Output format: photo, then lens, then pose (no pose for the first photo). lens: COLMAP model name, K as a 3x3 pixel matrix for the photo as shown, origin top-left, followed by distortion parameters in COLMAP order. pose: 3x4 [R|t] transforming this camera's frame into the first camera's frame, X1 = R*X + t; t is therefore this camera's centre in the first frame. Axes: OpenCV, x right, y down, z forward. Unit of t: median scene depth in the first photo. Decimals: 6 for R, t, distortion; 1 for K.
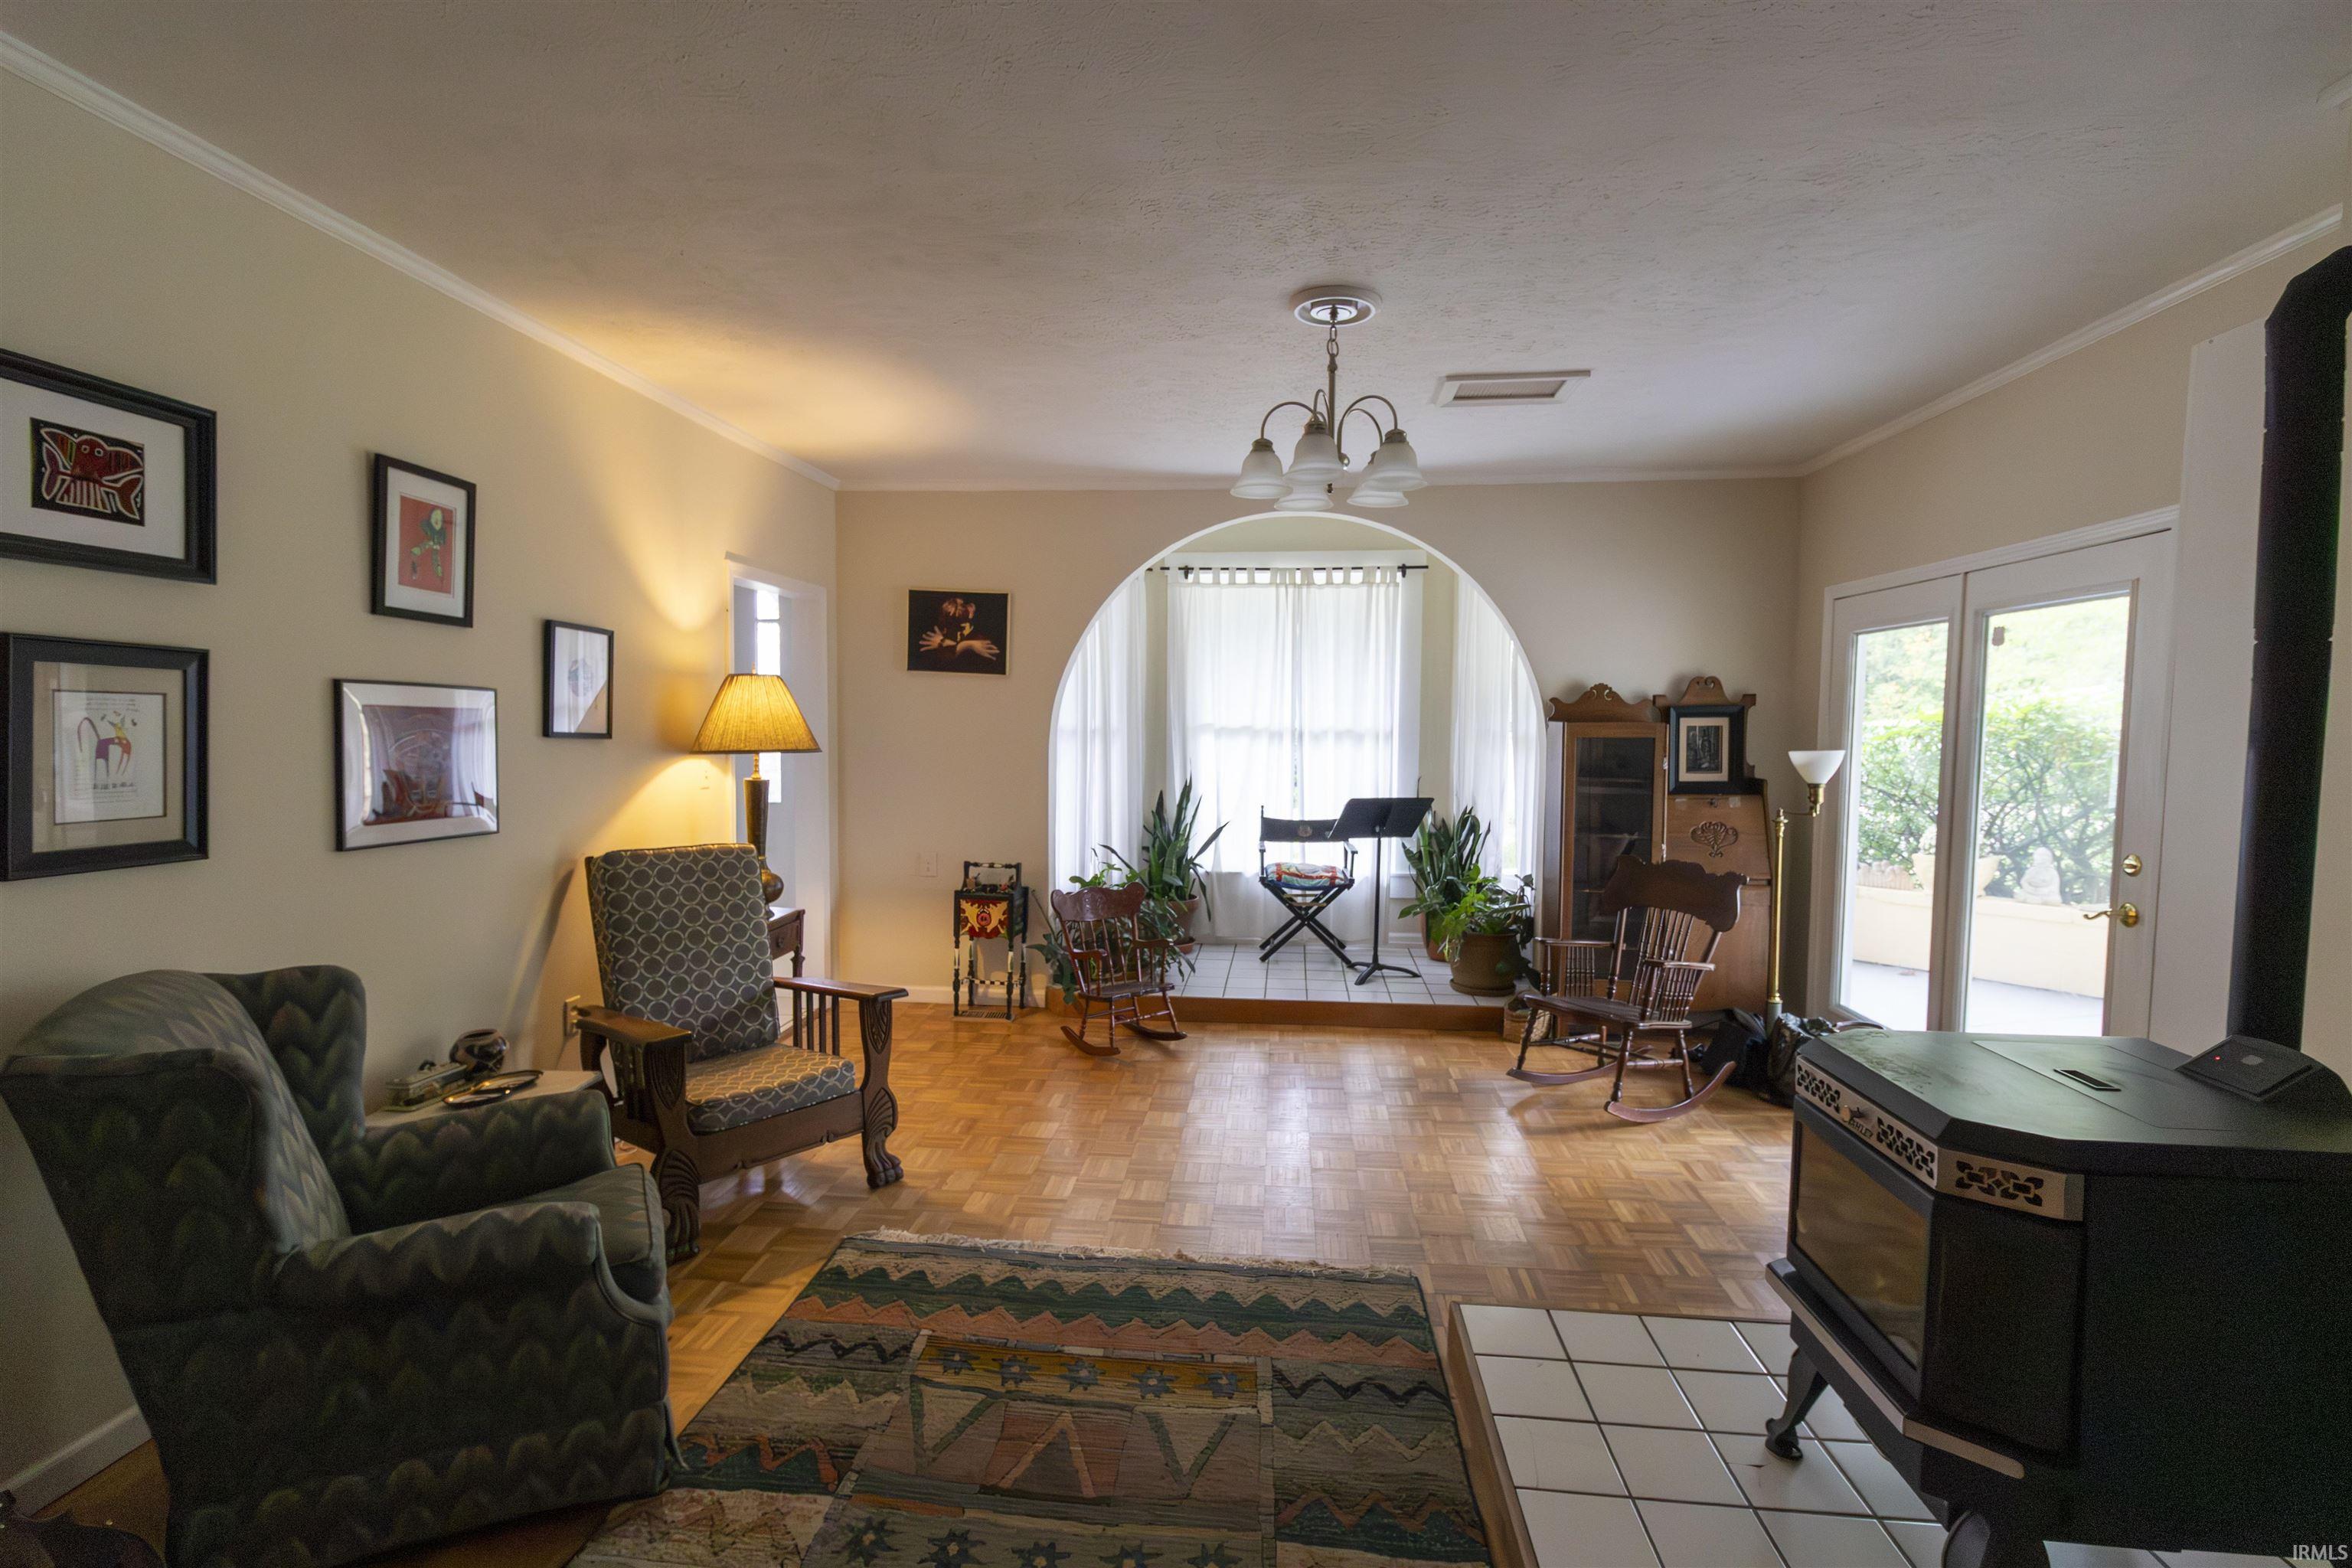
lens RADIAL K [[1068.7, 0, 1185.5], [0, 1068.7, 781.3], [0, 0, 1]] dist [0.001015, 0.000175]
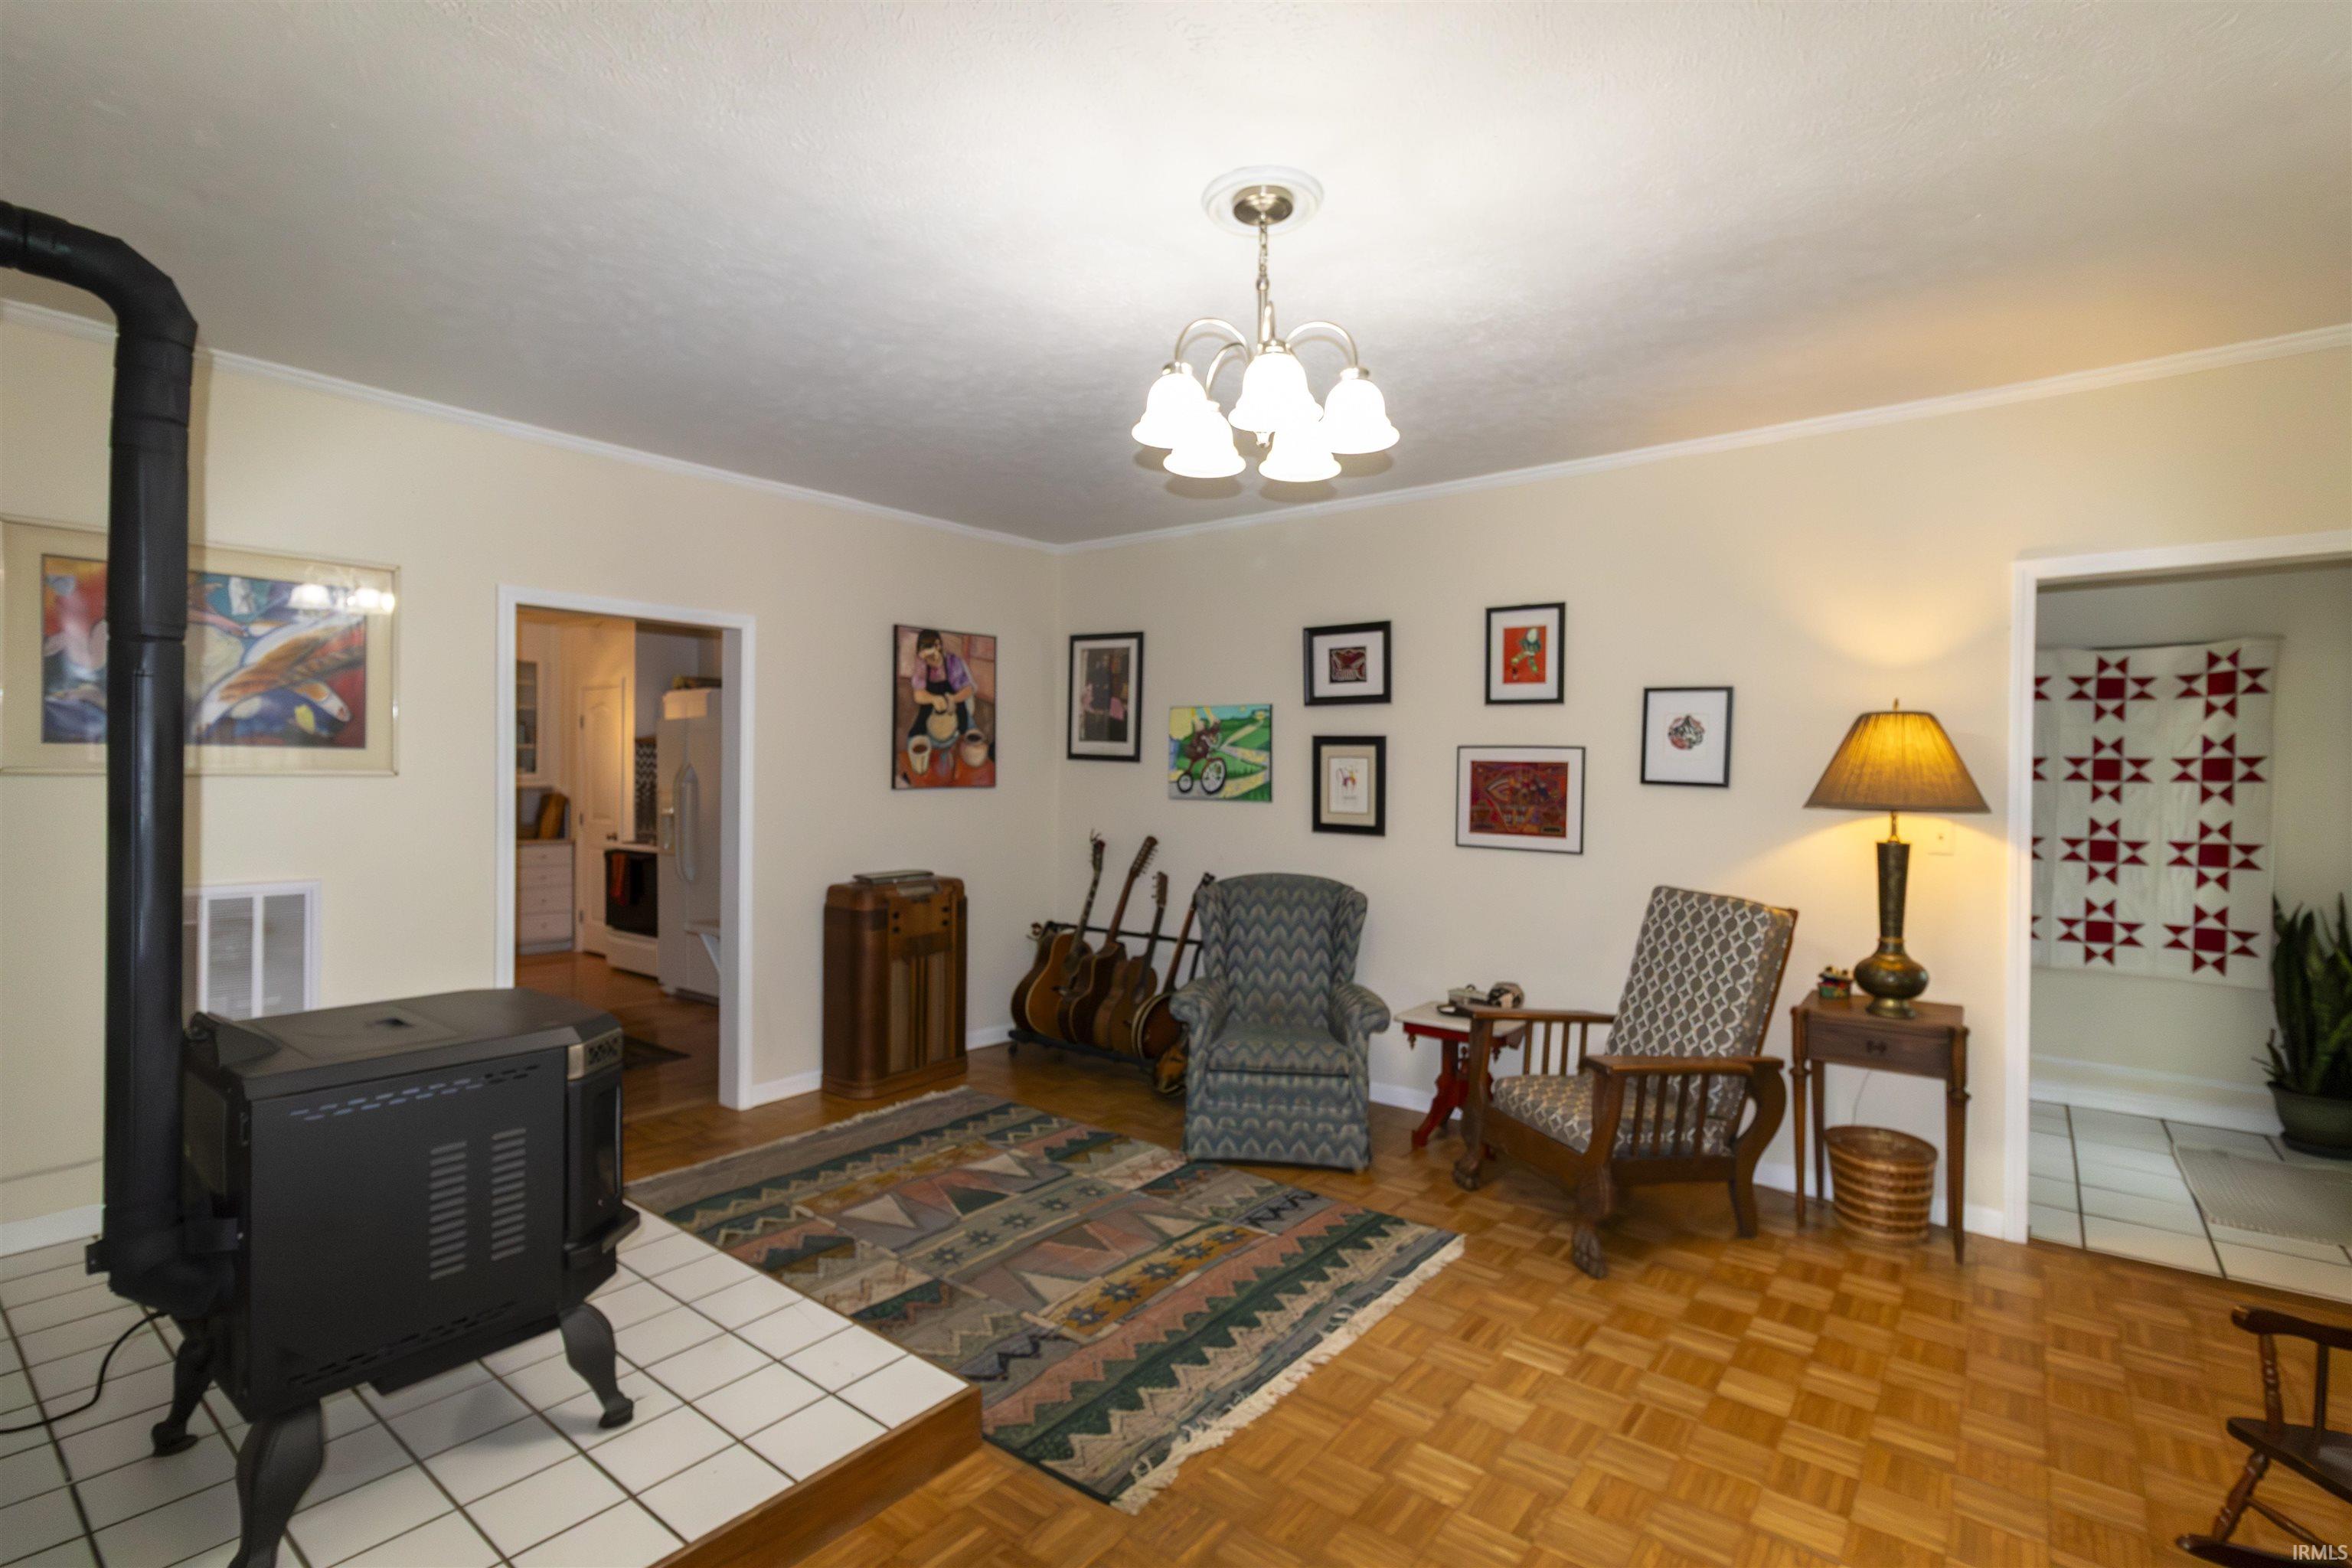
lens RADIAL K [[1068.7, 0, 1185.5], [0, 1068.7, 781.3], [0, 0, 1]] dist [0.001015, 0.000175]
pose [[-0.539426, -0.007411, -0.842000, 0.957244], [-0.061202, 0.997662, 0.030427, -0.068427], [0.839806, 0.067945, -0.538619, 1.661112]]
